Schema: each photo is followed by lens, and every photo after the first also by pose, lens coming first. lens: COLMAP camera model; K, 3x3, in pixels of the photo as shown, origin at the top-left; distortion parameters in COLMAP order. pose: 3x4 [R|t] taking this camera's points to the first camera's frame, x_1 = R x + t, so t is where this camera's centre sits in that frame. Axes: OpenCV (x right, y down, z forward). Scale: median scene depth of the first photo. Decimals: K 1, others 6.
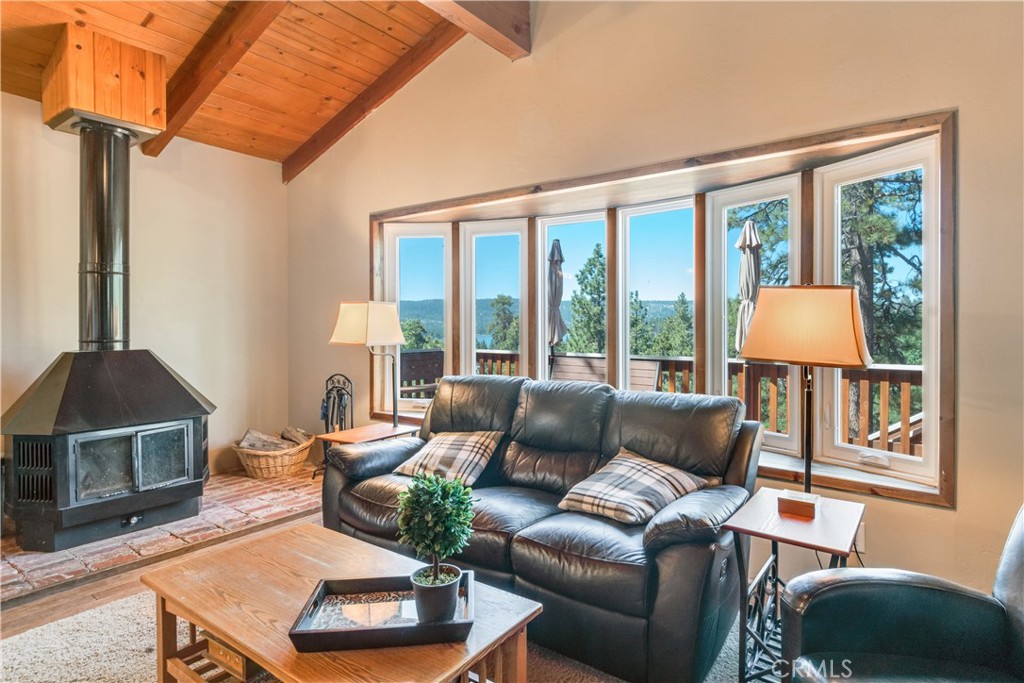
lens RADIAL K [[563.4, 0, 510.1], [0, 563.4, 327.1], [0, 0, 1]] dist [0.014255, -0.000538]
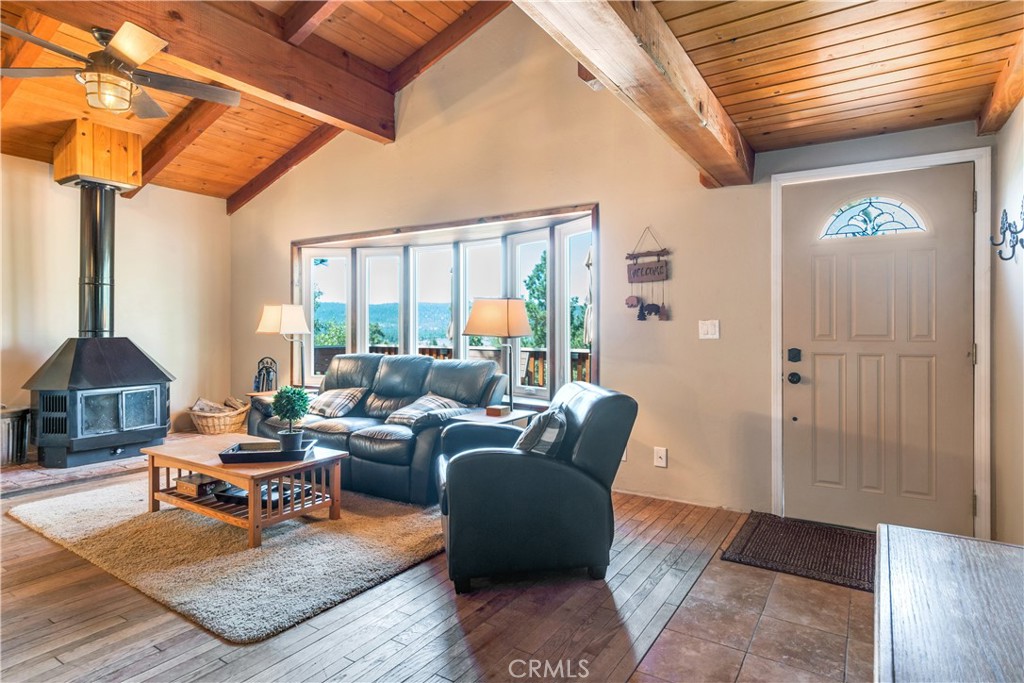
lens RADIAL K [[563.4, 0, 510.1], [0, 563.4, 327.1], [0, 0, 1]] dist [0.014255, -0.000538]
pose [[0.997550, 0.002107, 0.069920, 0.234176], [-0.001606, 0.999973, -0.007229, 0.023049], [-0.069933, 0.007099, 0.997526, -0.512693]]
